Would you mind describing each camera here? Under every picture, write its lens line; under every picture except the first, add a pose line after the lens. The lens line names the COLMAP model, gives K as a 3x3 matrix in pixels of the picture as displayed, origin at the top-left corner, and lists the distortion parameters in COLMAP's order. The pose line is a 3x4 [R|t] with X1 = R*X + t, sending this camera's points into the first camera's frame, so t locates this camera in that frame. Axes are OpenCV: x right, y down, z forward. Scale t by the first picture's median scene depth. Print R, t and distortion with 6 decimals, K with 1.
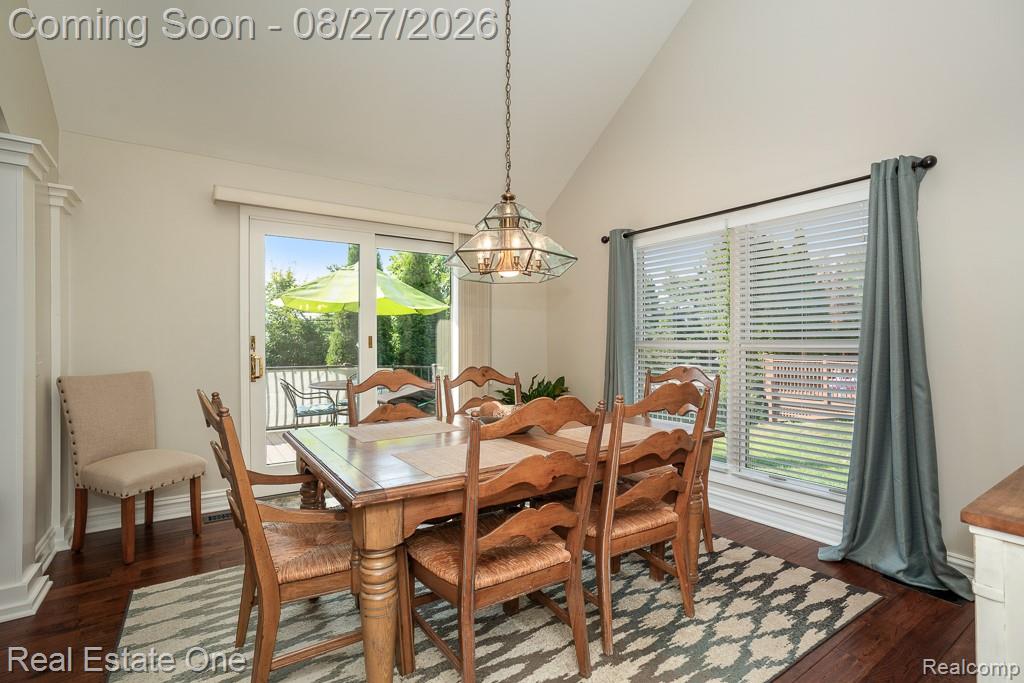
lens RADIAL K [[502.7, 0, 512.0], [0, 502.7, 341.5], [0, 0, 1]] dist [-0.000088, -0.000171]
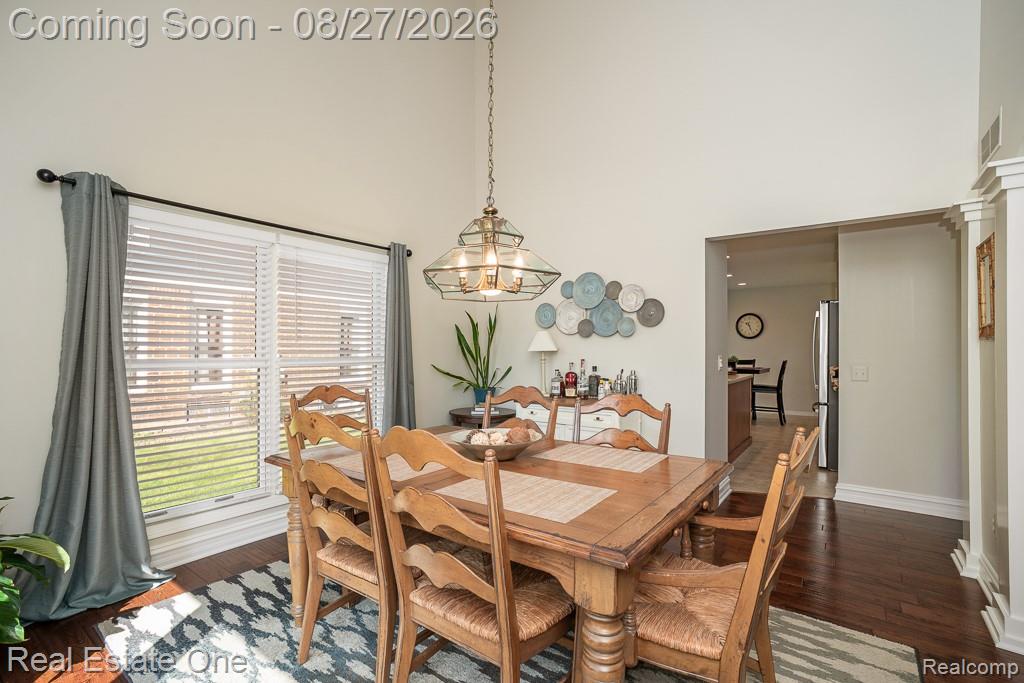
lens RADIAL K [[468.8, 0, 511.1], [0, 468.8, 347.4], [0, 0, 1]] dist [-0.001690, -0.000124]
pose [[-0.338165, 0.007044, 0.941061, -0.569827], [-0.001562, 0.999966, -0.008047, -0.015669], [-0.941086, -0.004191, -0.338142, 0.858230]]
